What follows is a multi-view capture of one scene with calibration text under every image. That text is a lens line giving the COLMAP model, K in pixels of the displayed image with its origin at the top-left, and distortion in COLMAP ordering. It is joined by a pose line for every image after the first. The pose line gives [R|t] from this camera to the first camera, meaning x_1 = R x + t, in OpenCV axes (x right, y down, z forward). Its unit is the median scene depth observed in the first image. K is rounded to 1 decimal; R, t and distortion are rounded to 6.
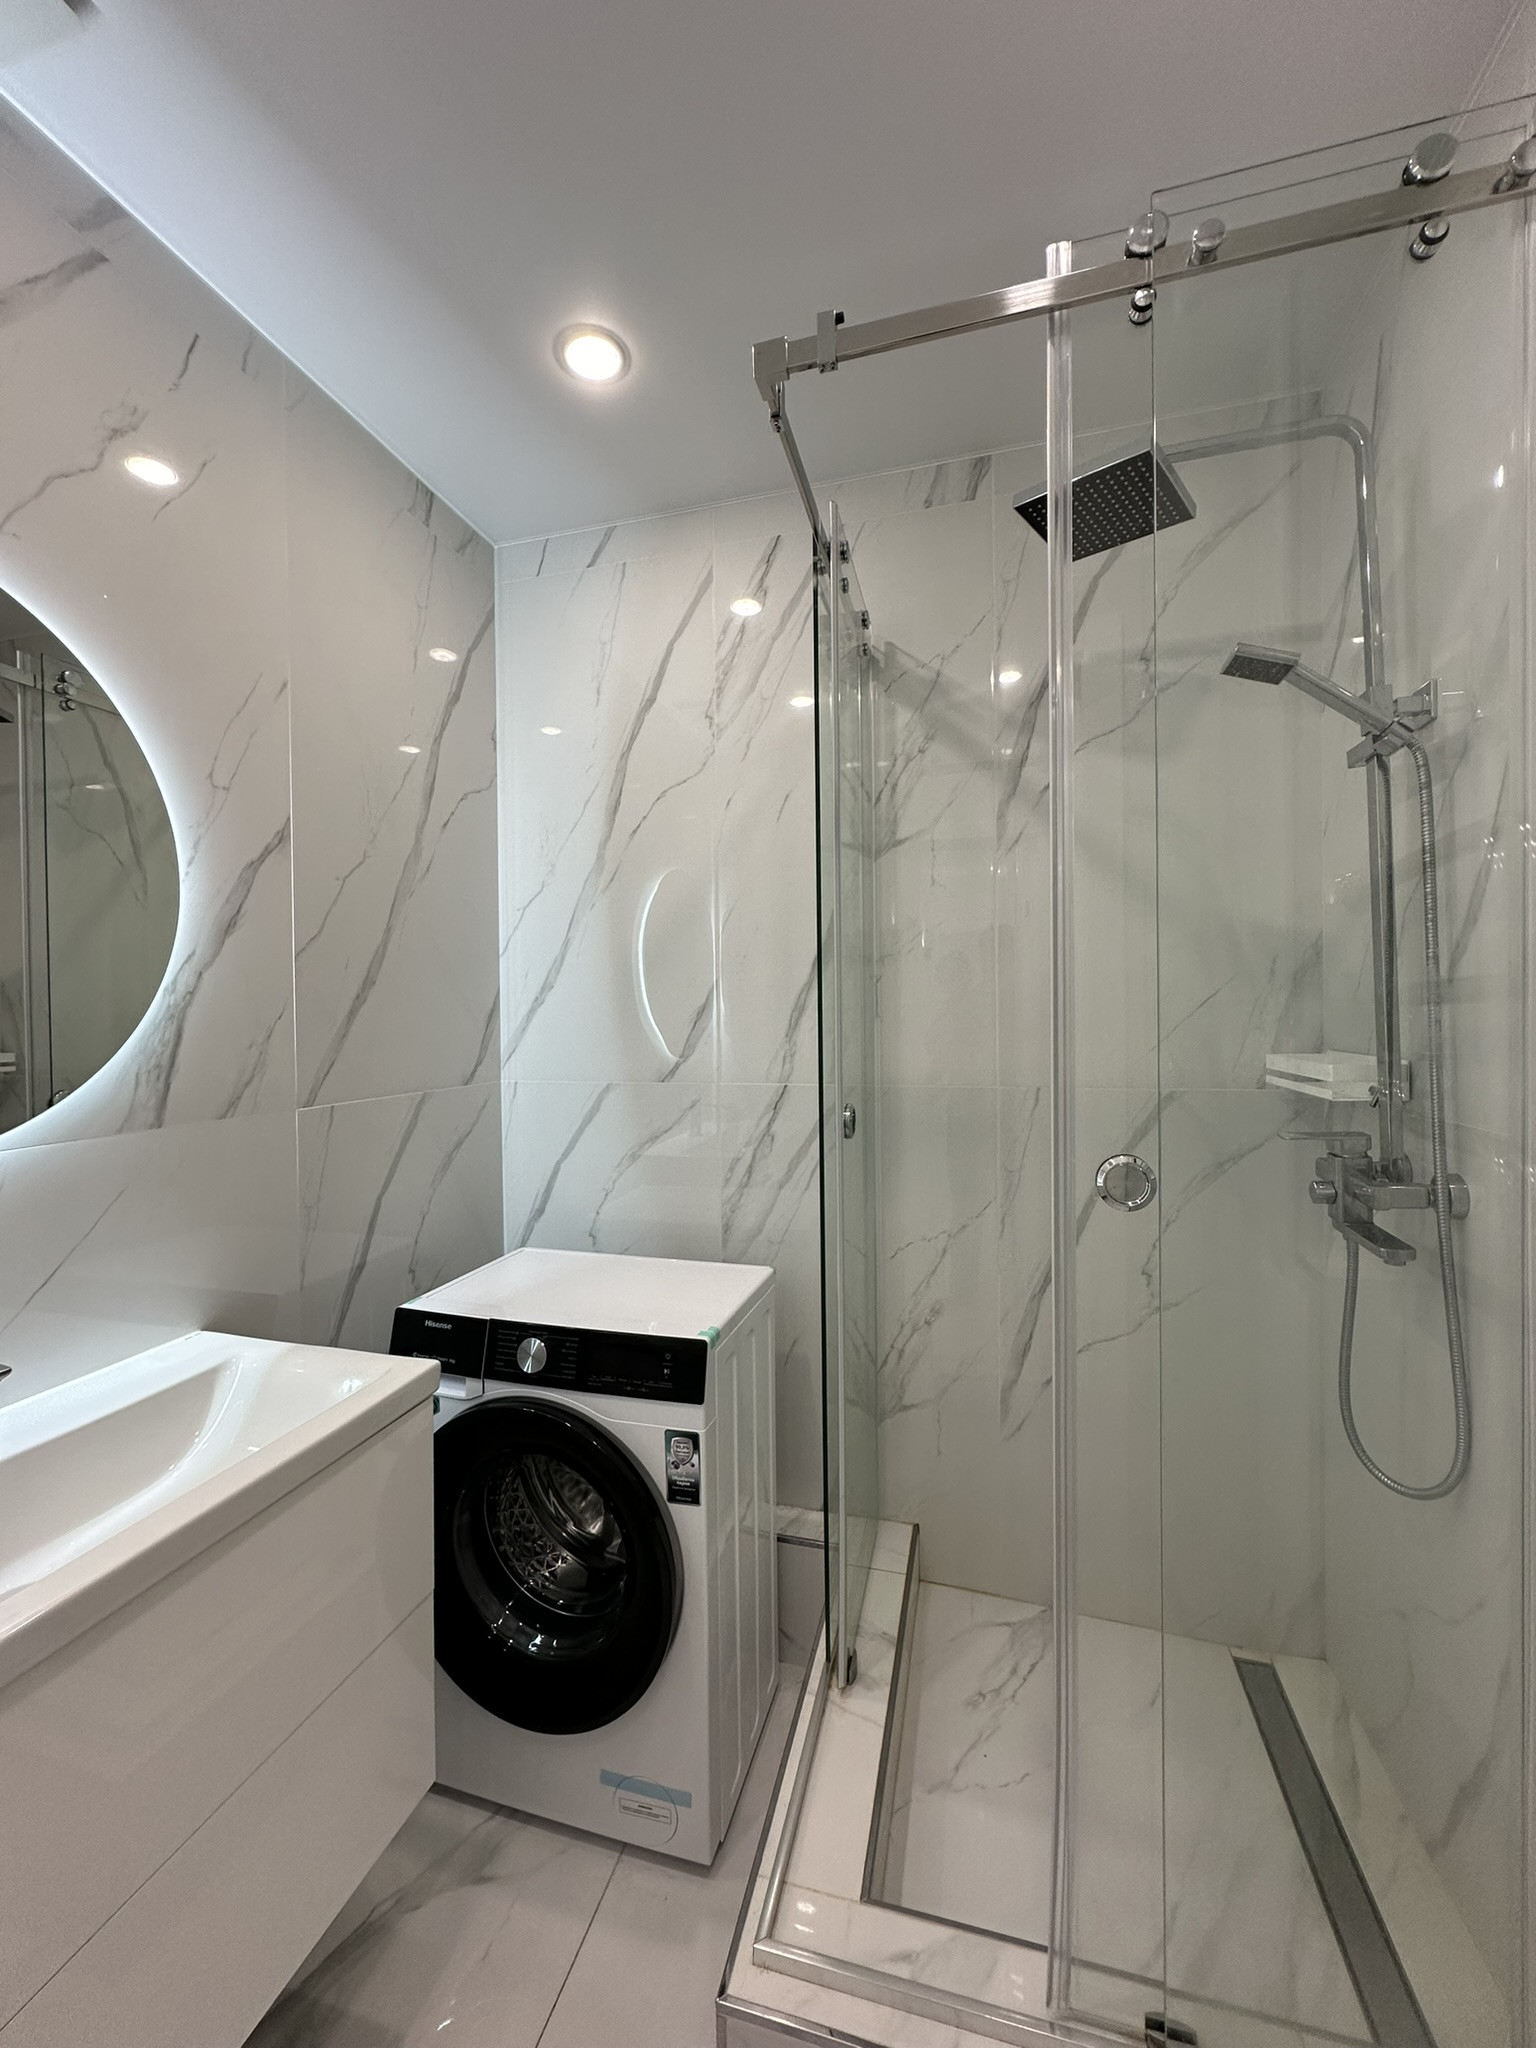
lens RADIAL K [[813.8, 0, 683.6], [0, 813.8, 984.2], [0, 0, 1]] dist [-0.002780, 0.000286]
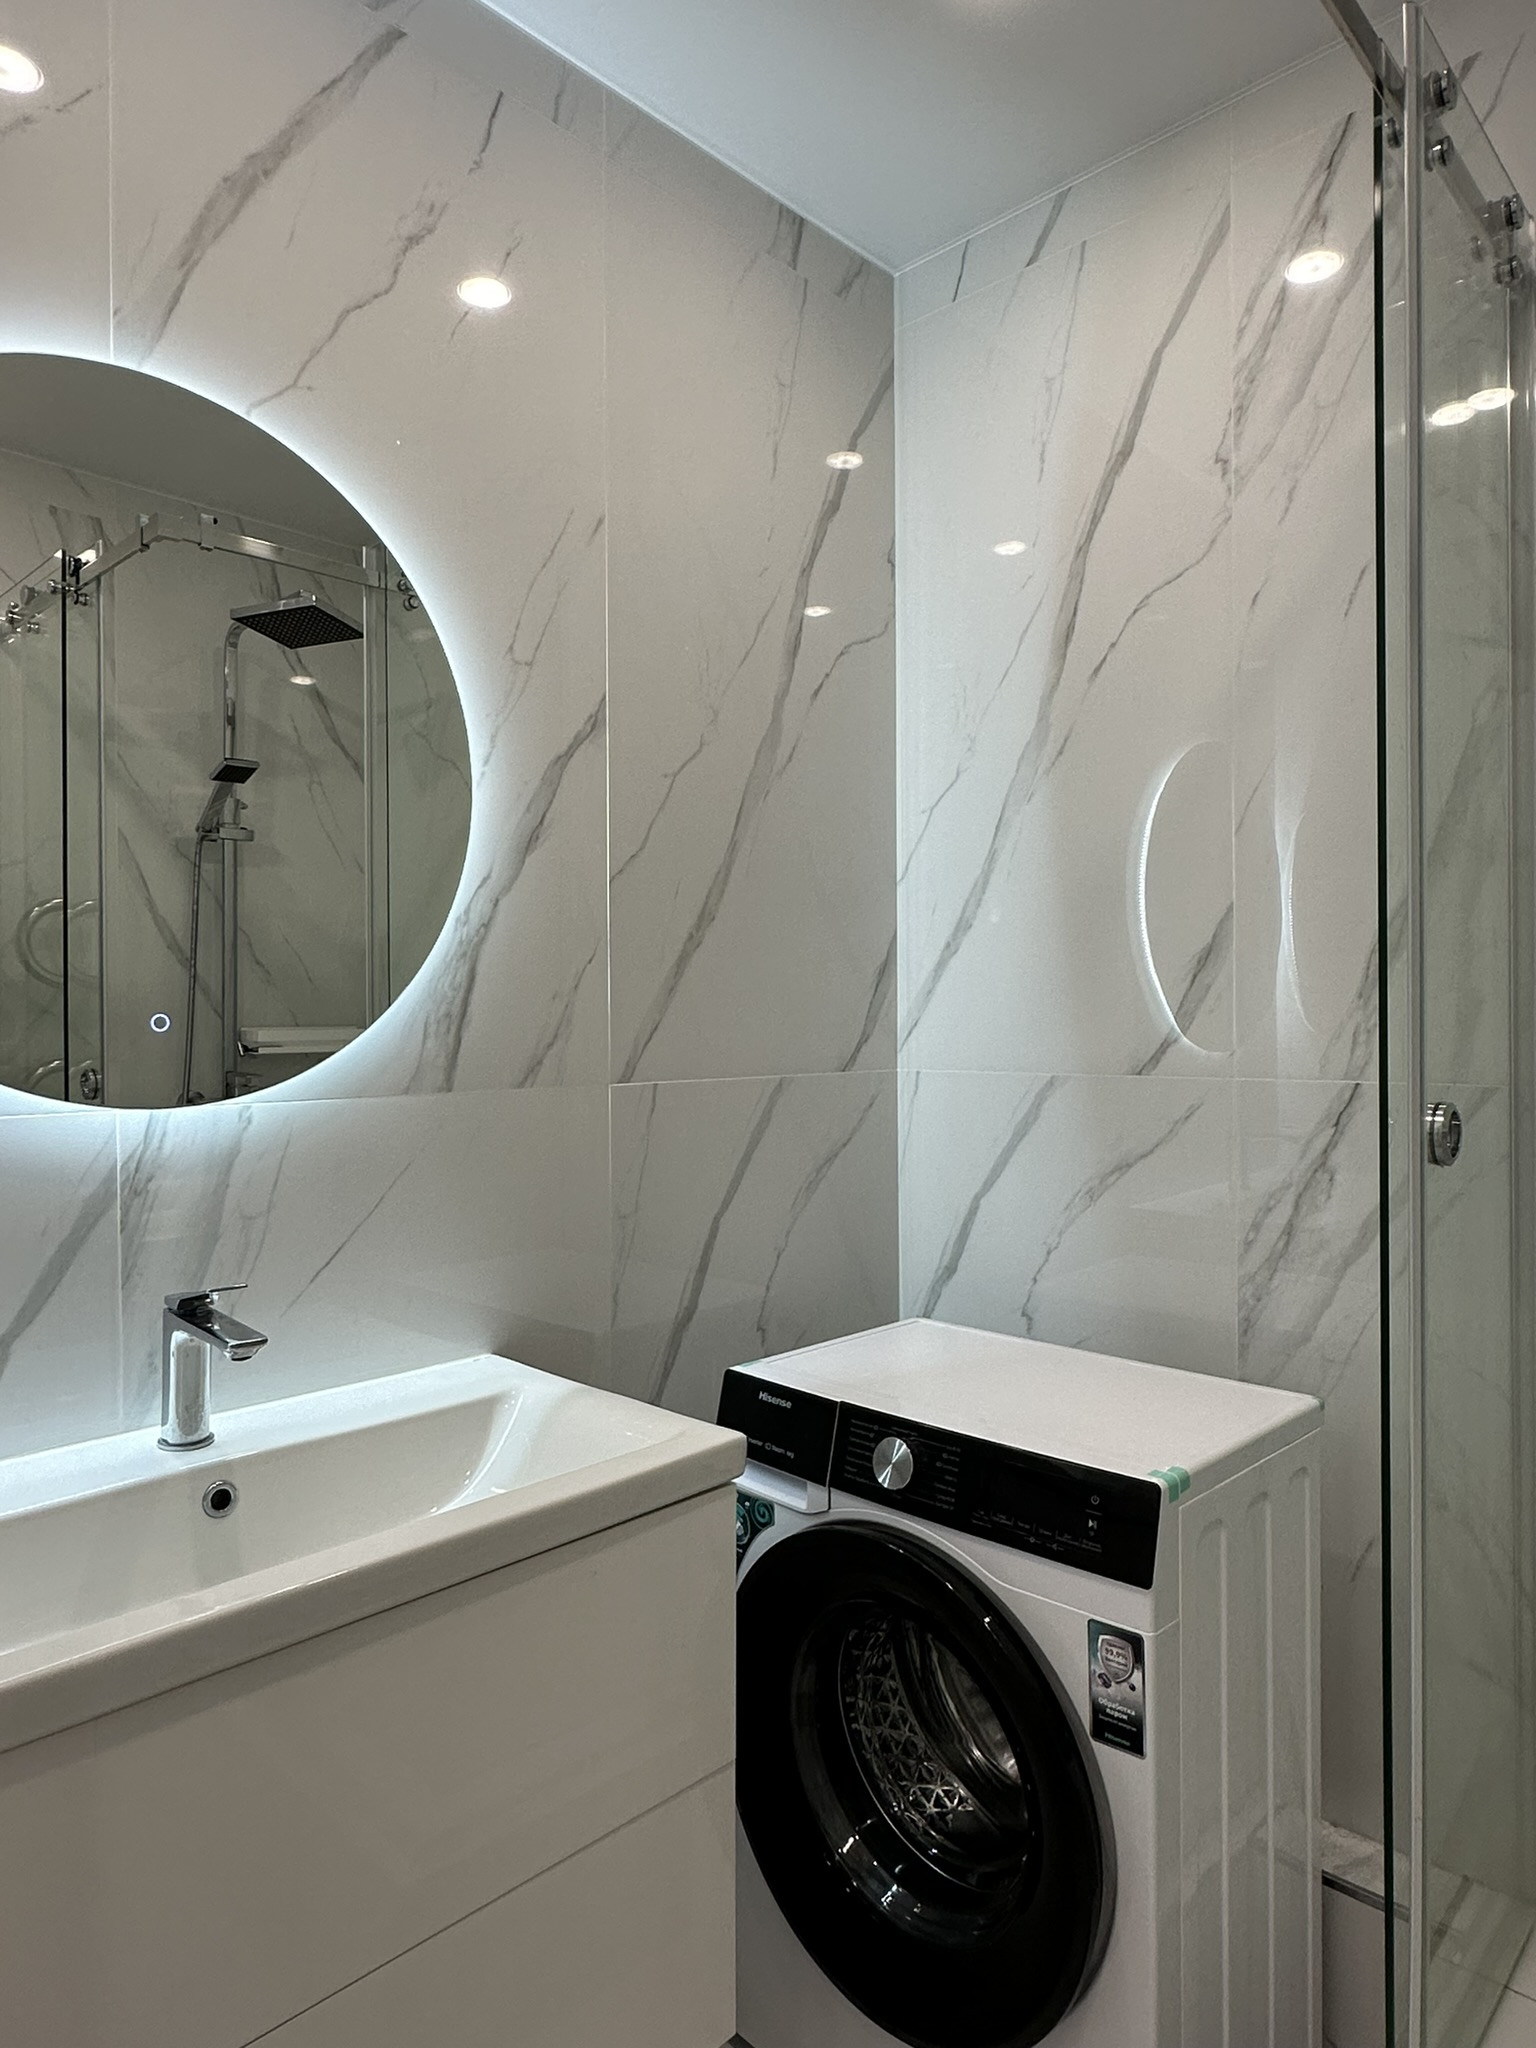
lens RADIAL K [[1246.0, 0, 764.1], [0, 1246.0, 1018.2], [0, 0, 1]] dist [-0.008031, 0.008310]
pose [[0.884320, 0.006545, -0.466835, 0.181290], [-0.008114, 0.999966, -0.001350, 0.091347], [0.466810, 0.004981, 0.884343, 0.050433]]
